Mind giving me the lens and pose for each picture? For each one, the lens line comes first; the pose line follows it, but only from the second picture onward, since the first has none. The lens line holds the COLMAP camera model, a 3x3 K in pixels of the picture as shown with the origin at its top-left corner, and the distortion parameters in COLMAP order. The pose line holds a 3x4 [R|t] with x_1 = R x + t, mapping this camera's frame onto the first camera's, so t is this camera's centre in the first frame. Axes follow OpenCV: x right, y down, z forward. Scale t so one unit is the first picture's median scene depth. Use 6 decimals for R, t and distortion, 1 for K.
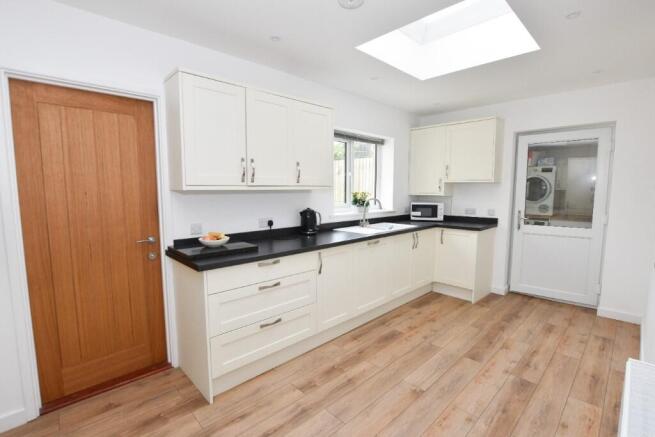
lens RADIAL K [[297.6, 0, 331.1], [0, 297.6, 219.1], [0, 0, 1]] dist [-0.022830, -0.000366]
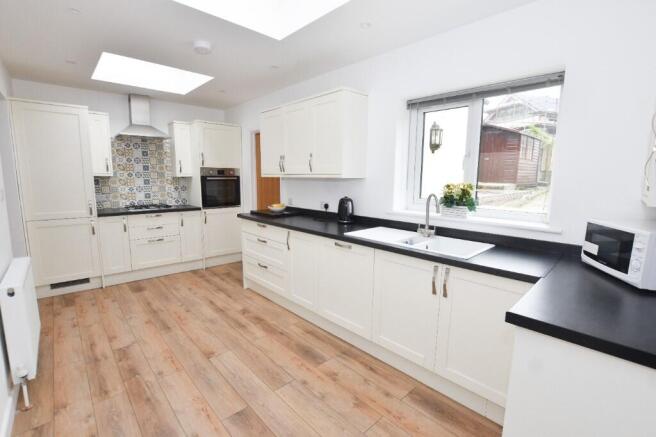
lens RADIAL K [[298.1, 0, 331.0], [0, 298.1, 218.5], [0, 0, 1]] dist [-0.022830, -0.000366]
pose [[-0.005142, 0.134257, -0.990933, 1.057014], [-0.114408, 0.984360, 0.133960, -0.107095], [0.993421, 0.114059, 0.010299, 1.089714]]
